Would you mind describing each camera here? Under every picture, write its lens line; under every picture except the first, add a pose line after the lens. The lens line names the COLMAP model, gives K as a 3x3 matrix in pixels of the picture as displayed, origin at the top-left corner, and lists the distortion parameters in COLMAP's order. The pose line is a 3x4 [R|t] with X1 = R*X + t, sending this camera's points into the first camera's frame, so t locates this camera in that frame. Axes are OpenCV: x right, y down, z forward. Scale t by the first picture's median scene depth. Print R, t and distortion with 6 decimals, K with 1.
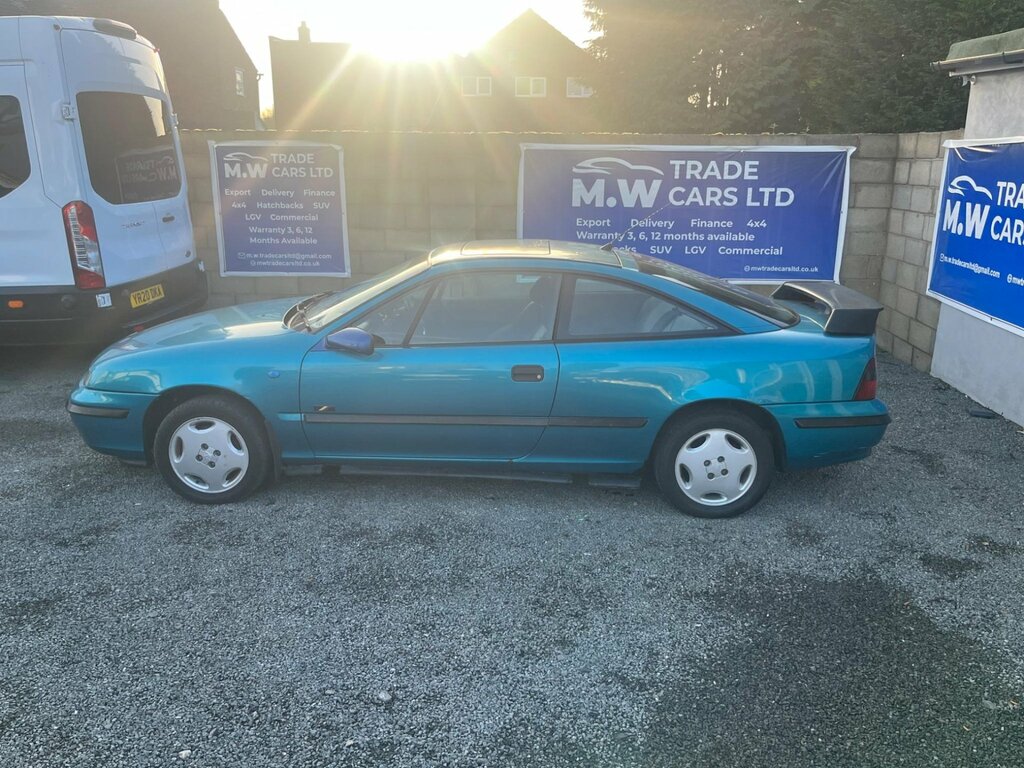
lens RADIAL K [[833.8, 0, 507.9], [0, 833.8, 385.1], [0, 0, 1]] dist [0.066941, -0.104672]
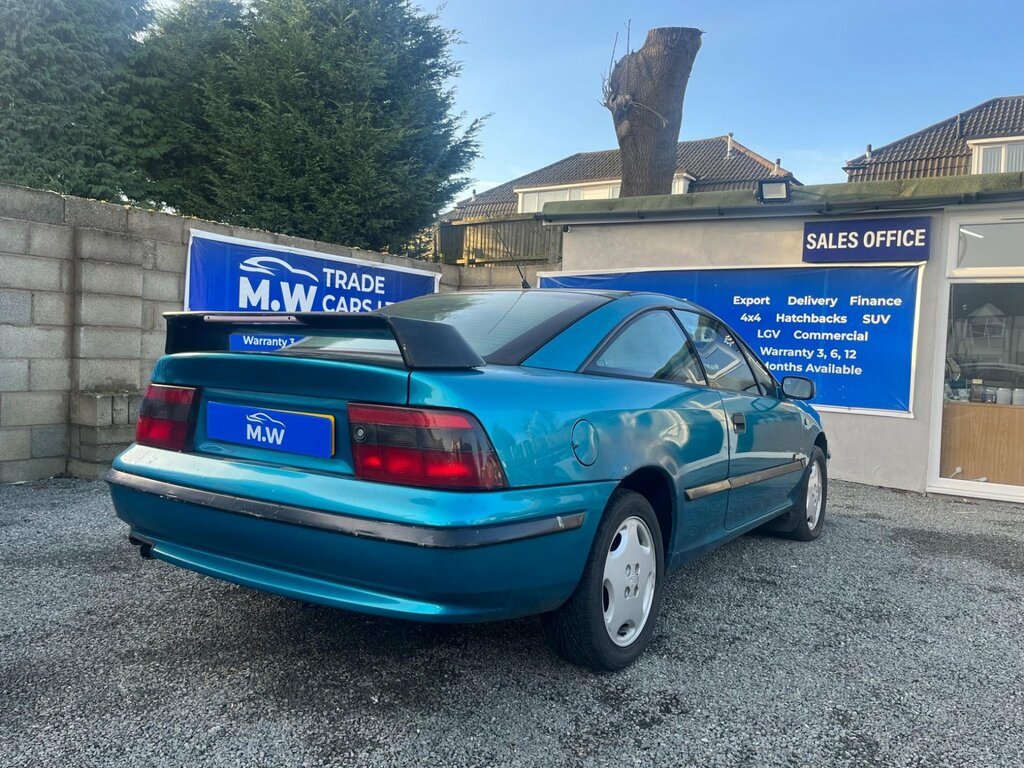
lens RADIAL K [[816.7, 0, 518.9], [0, 816.7, 387.7], [0, 0, 1]] dist [0.033715, -0.013794]
pose [[0.494635, -0.020055, 0.868869, -0.525367], [0.192525, 0.977424, -0.087041, -0.003868], [-0.847508, 0.210333, 0.487330, 0.367744]]
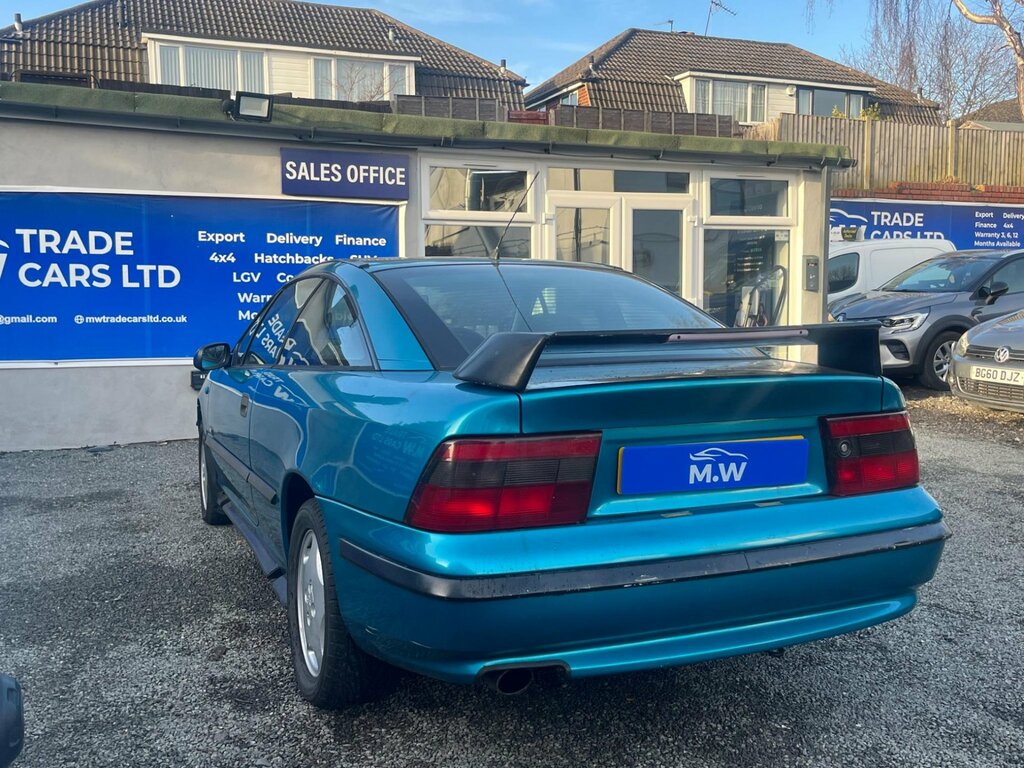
lens RADIAL K [[994.4, 0, 510.9], [0, 994.4, 387.5], [0, 0, 1]] dist [0.039098, -0.032017]
pose [[-0.436154, -0.090821, 0.895277, -0.549591], [0.239690, 0.947227, 0.212861, -0.131184], [-0.867363, 0.307429, -0.391367, 0.750567]]
